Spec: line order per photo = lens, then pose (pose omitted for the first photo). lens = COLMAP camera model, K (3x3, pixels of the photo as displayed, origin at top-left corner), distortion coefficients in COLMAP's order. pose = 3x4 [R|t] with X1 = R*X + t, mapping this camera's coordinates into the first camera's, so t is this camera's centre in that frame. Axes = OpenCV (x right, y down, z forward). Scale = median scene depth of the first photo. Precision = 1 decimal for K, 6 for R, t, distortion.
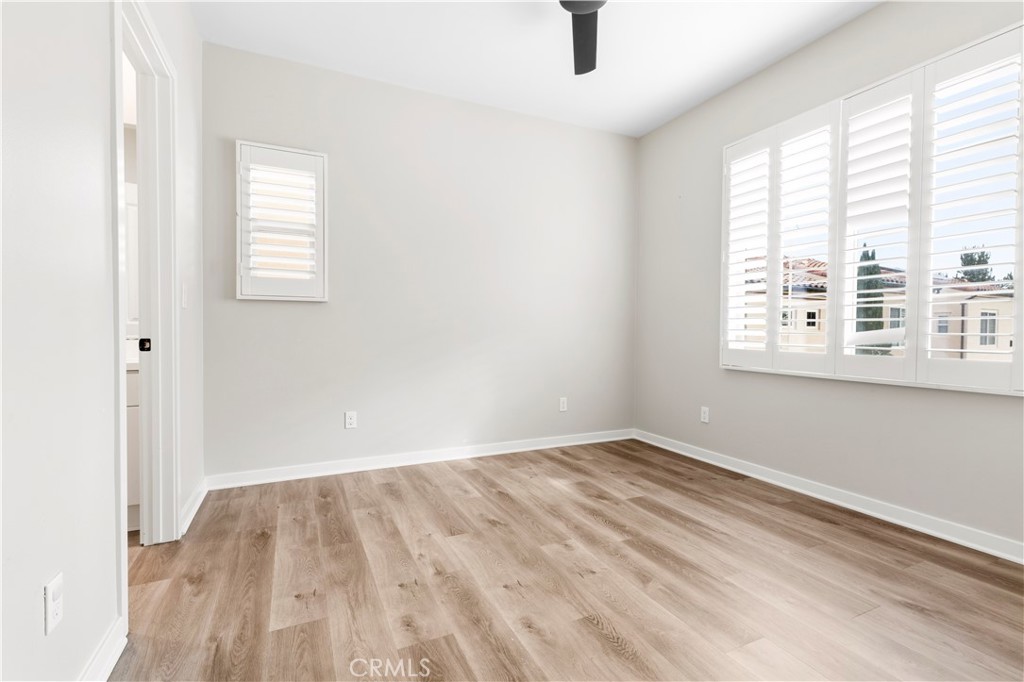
lens RADIAL K [[463.6, 0, 512.4], [0, 463.6, 338.4], [0, 0, 1]] dist [0.008216, -0.003334]
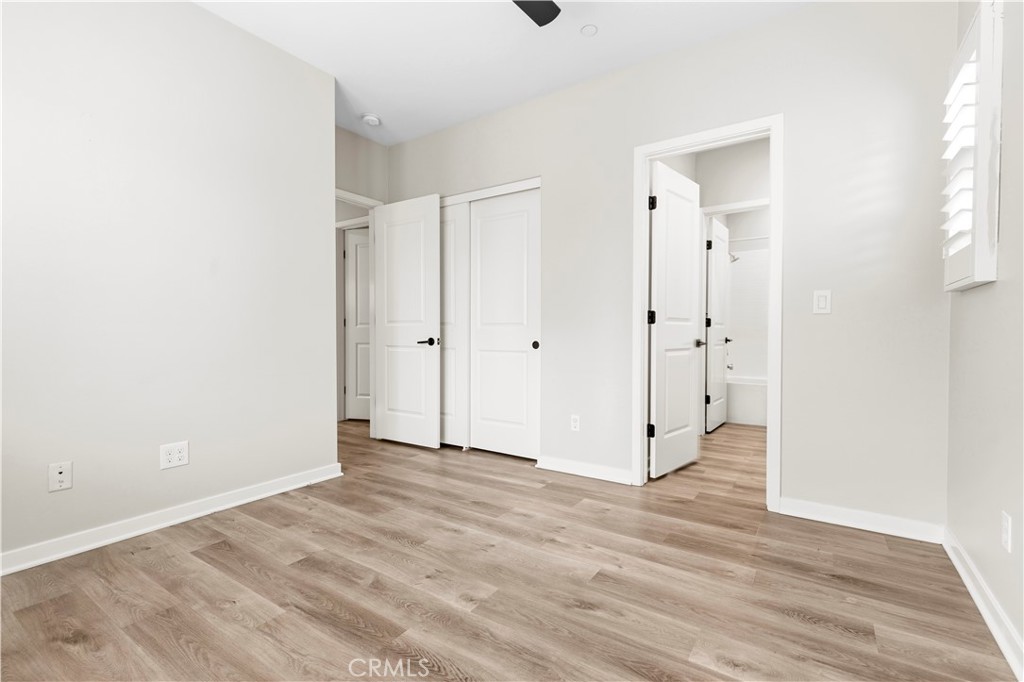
lens RADIAL K [[463.6, 0, 513.2], [0, 463.6, 339.0], [0, 0, 1]] dist [0.008216, -0.003334]
pose [[-0.859361, 0.002072, -0.511366, 0.460302], [-0.013992, 0.999522, 0.027565, -0.031625], [0.511178, 0.030843, -0.858921, 1.694069]]
